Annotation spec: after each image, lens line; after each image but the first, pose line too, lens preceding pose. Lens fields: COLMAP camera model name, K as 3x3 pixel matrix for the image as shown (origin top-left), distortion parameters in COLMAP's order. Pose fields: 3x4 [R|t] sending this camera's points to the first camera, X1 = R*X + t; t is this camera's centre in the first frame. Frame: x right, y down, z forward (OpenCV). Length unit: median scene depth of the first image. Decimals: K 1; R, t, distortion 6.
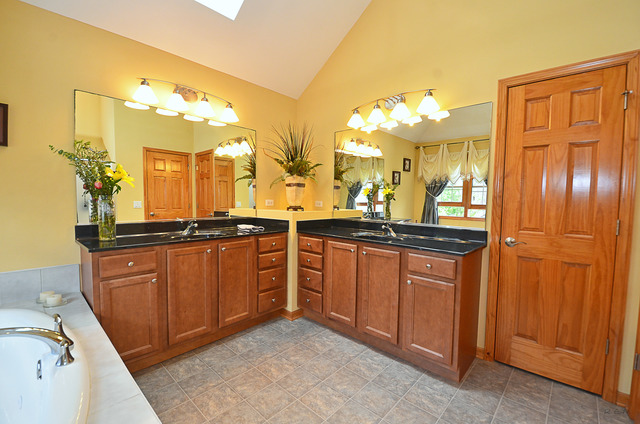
lens RADIAL K [[277.7, 0, 321.8], [0, 277.7, 214.5], [0, 0, 1]] dist [-0.001896, -0.006974]
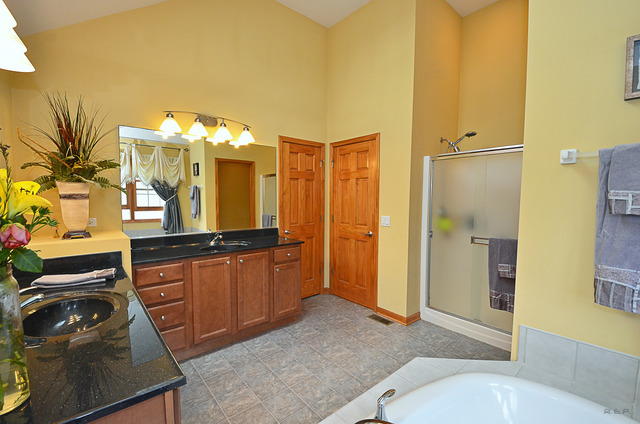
lens RADIAL K [[277.7, 0, 323.3], [0, 277.7, 214.9], [0, 0, 1]] dist [-0.001896, -0.006974]
pose [[0.105211, -0.083100, 0.990972, -0.962190], [0.051039, 0.995640, 0.078072, -0.125517], [-0.993139, 0.042364, 0.108994, 0.559192]]
